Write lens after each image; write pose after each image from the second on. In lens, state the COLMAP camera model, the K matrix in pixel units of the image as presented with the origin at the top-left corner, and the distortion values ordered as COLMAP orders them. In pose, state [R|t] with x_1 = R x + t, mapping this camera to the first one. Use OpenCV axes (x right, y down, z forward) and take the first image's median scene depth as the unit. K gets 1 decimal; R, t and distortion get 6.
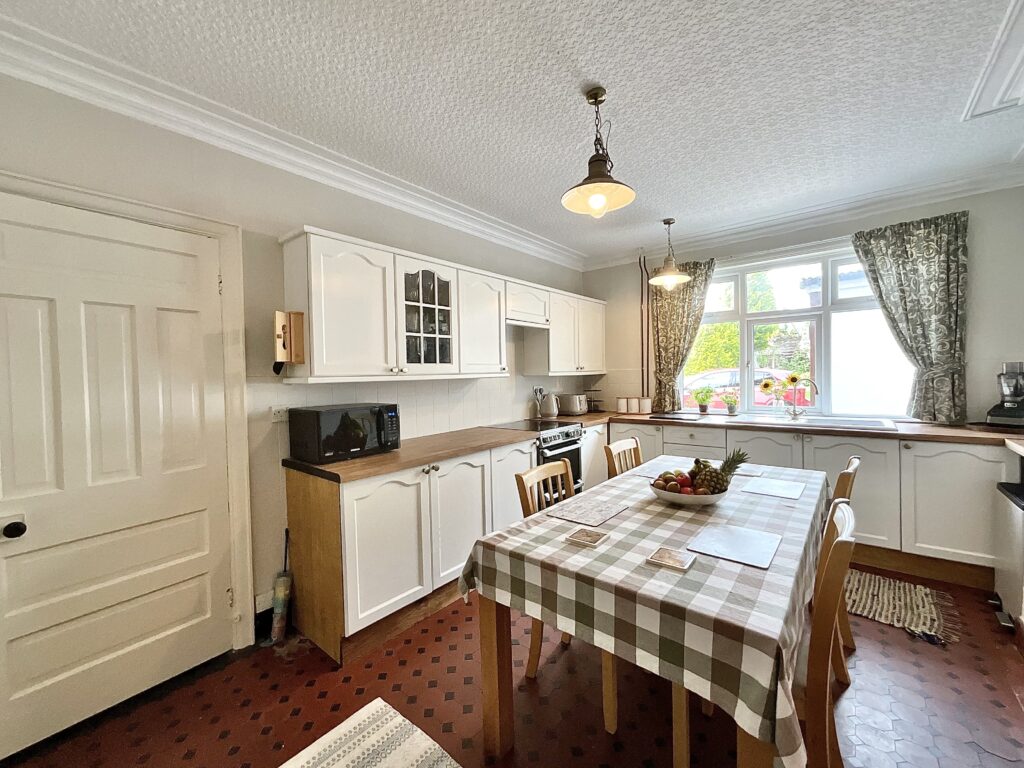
lens RADIAL K [[417.0, 0, 515.0], [0, 417.0, 382.0], [0, 0, 1]] dist [0.000916, 0.000071]
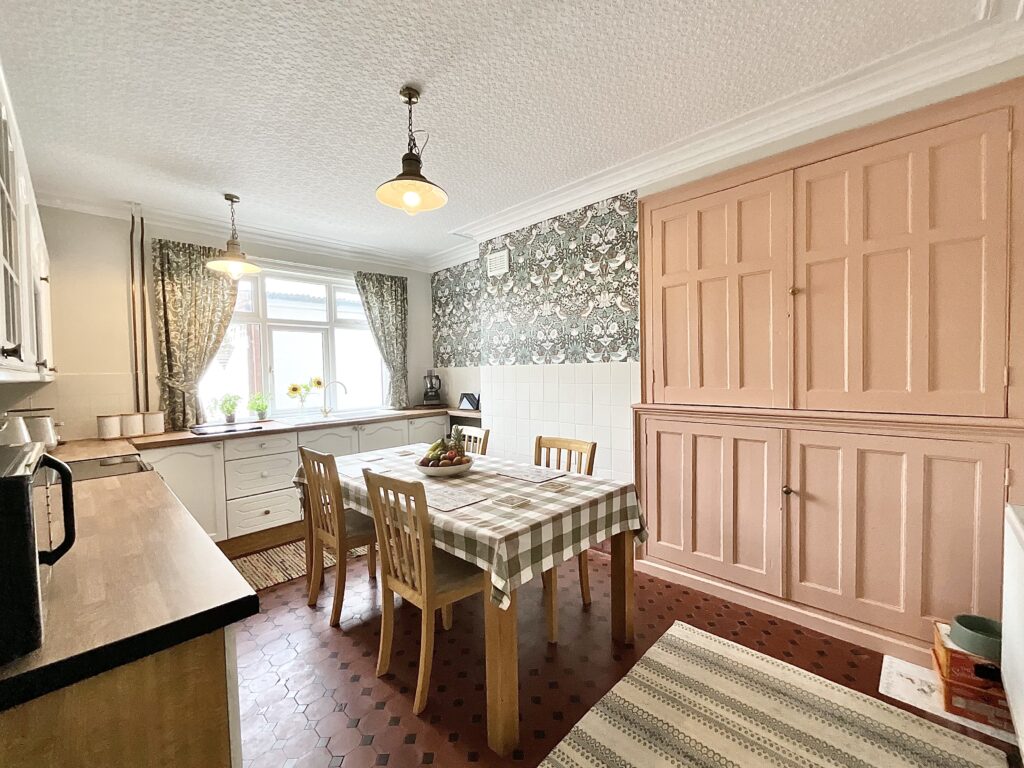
lens RADIAL K [[417.0, 0, 515.0], [0, 417.0, 382.0], [0, 0, 1]] dist [0.000916, 0.000071]
pose [[0.088693, -0.008035, 0.996027, -0.799645], [0.041971, 0.999109, 0.004322, 0.018434], [-0.995174, 0.041421, 0.088952, 0.680594]]
